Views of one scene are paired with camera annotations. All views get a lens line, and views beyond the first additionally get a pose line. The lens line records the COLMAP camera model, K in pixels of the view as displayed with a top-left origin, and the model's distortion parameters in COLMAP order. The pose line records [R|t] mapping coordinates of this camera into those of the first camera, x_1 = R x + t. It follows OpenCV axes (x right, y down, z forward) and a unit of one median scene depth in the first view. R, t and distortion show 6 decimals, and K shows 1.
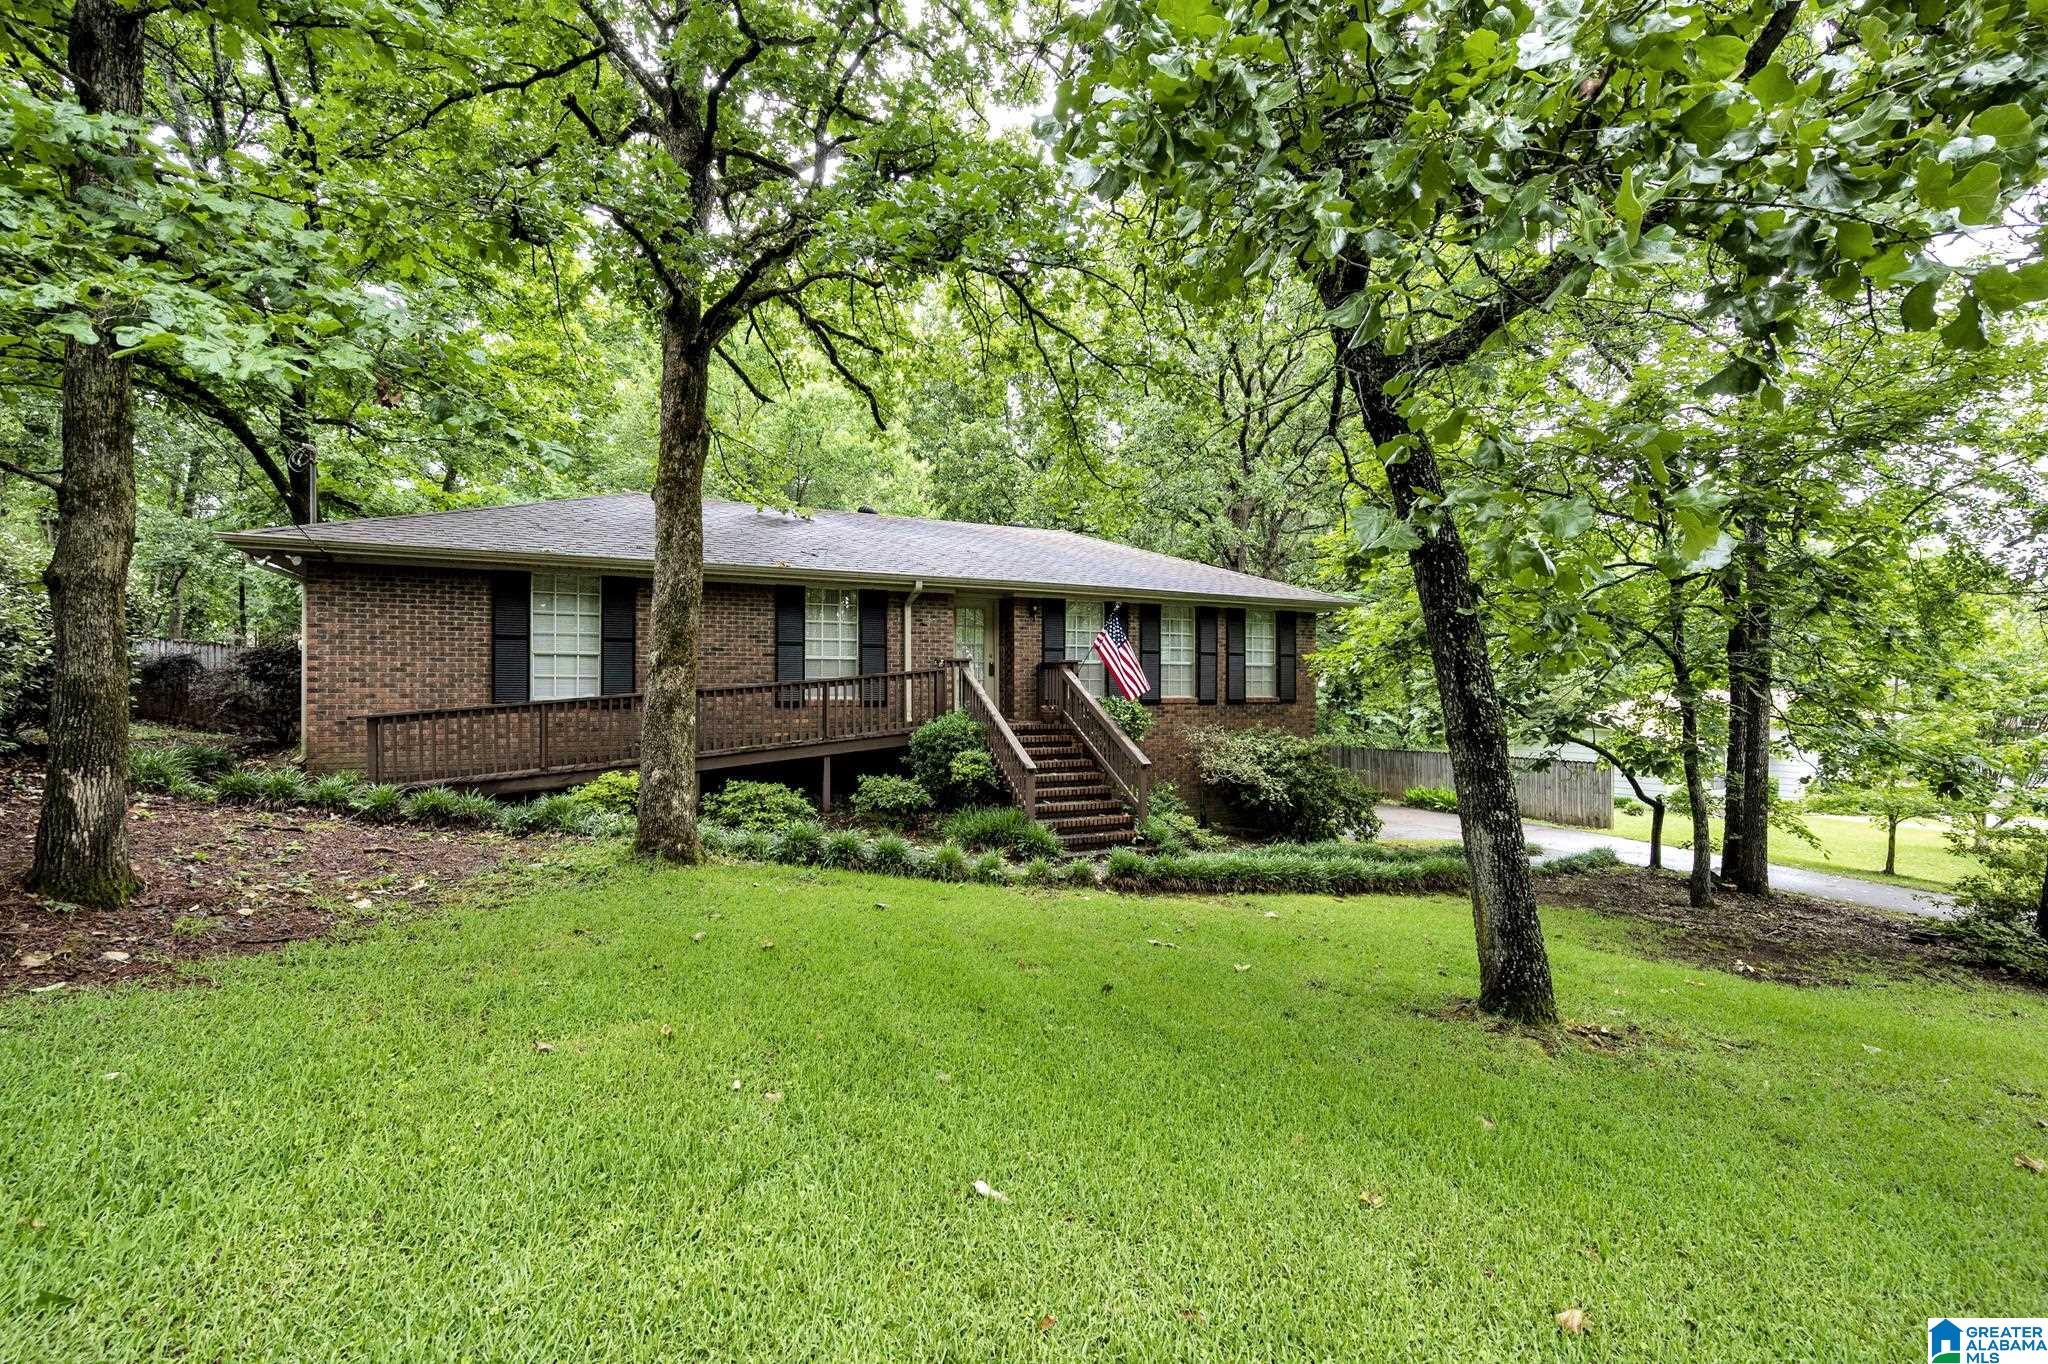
lens RADIAL K [[804.1, 0, 1028.1], [0, 804.1, 688.7], [0, 0, 1]] dist [-0.002289, 0.000031]
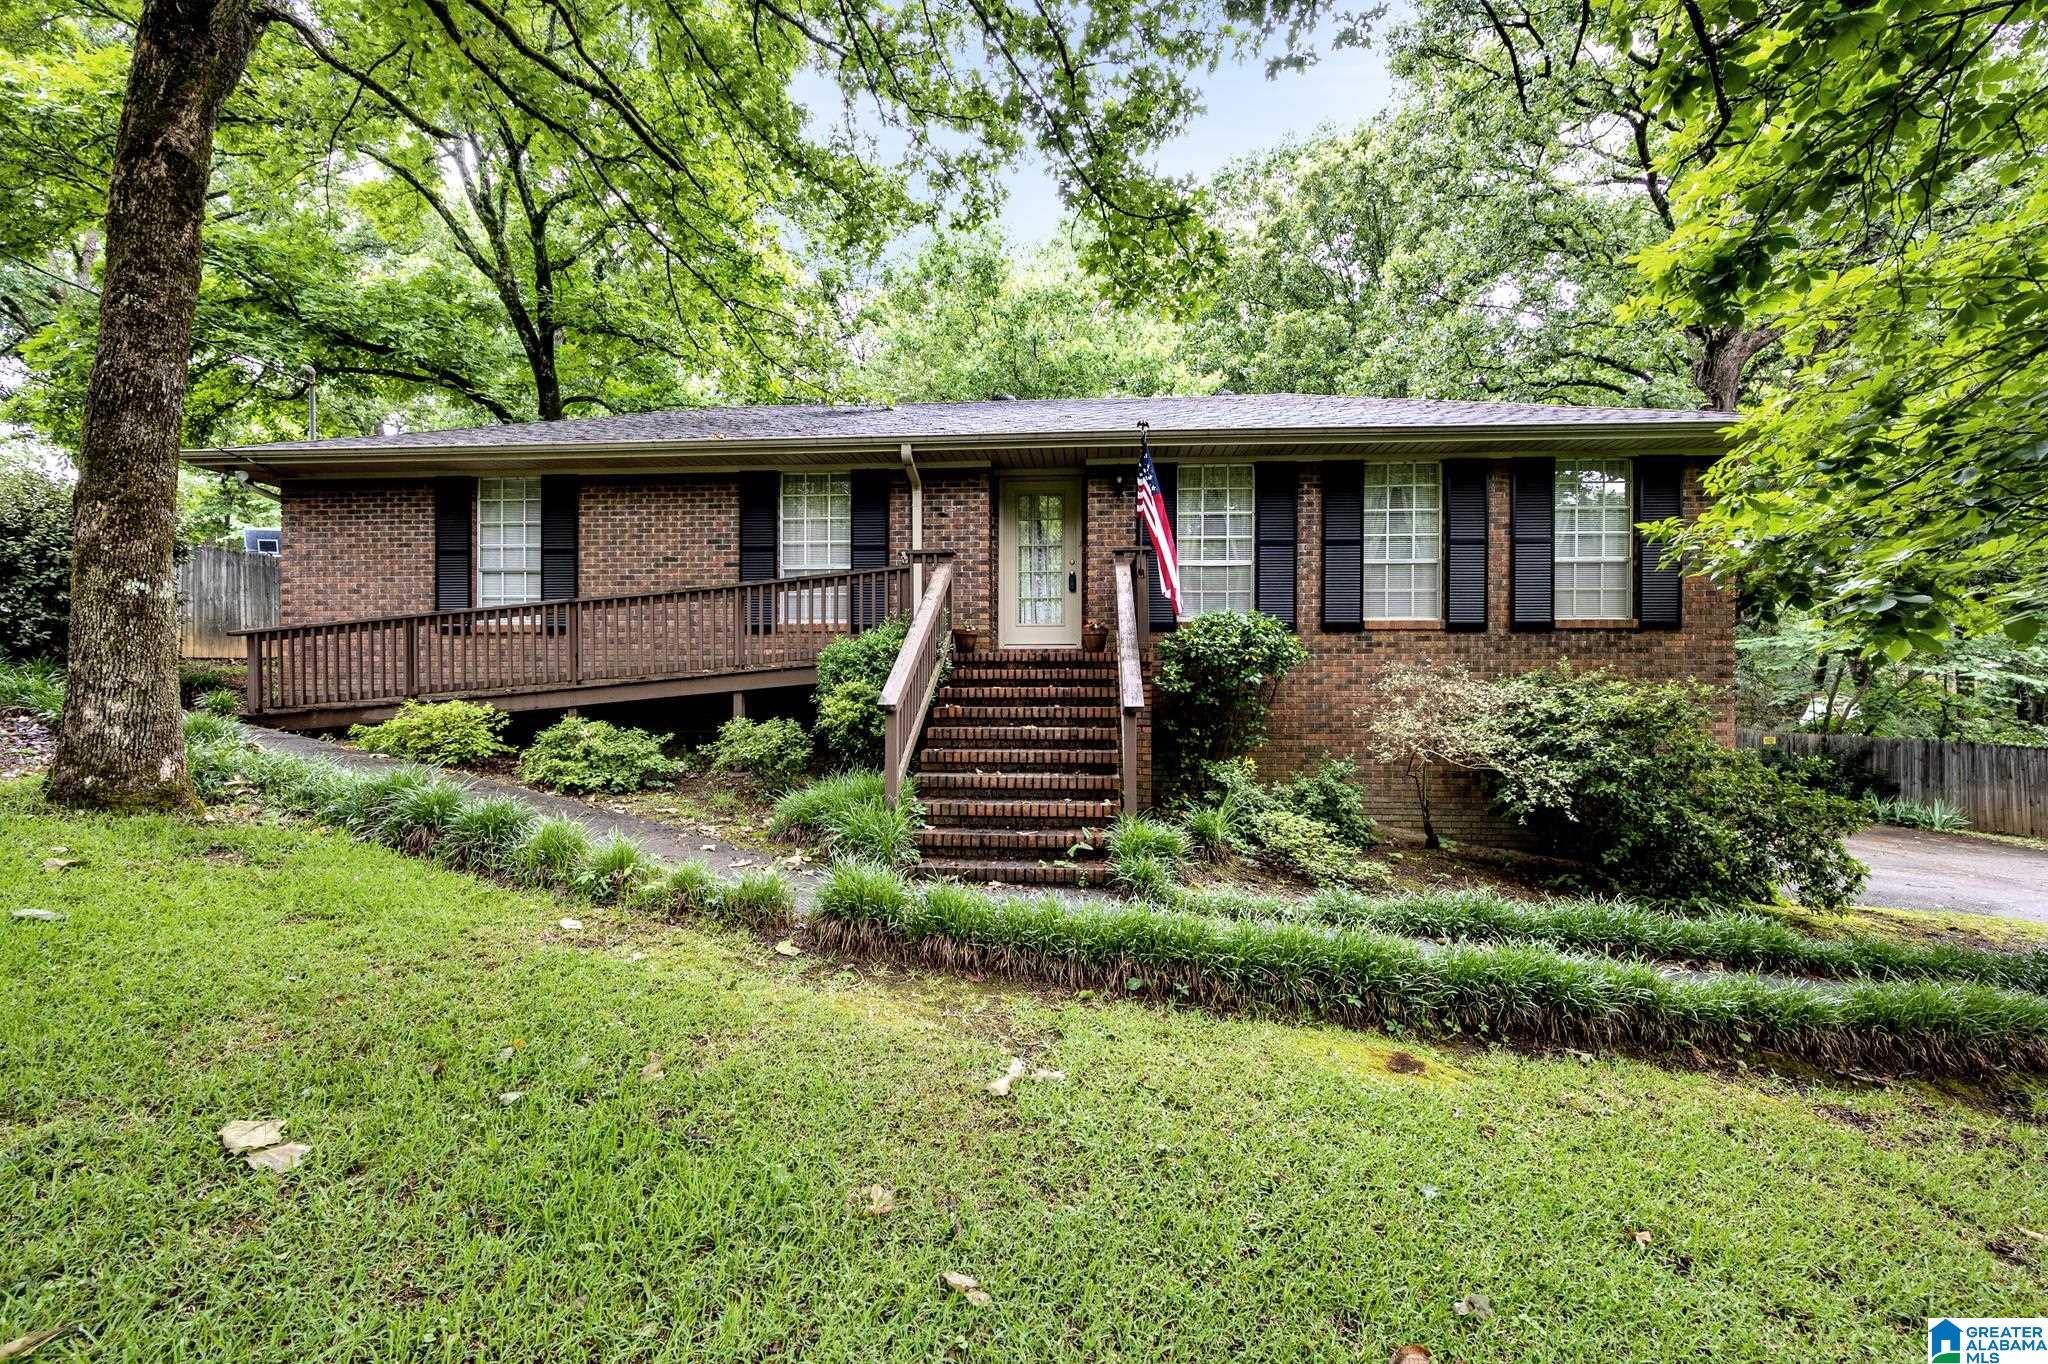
lens RADIAL K [[837.3, 0, 1024.0], [0, 837.3, 682.0], [0, 0, 1]] dist [0.000349, 0.000064]
pose [[0.876658, 0.000298, -0.481114, 0.287403], [0.003237, 0.999974, 0.006519, 0.061479], [0.481103, -0.007272, 0.876634, 0.411116]]
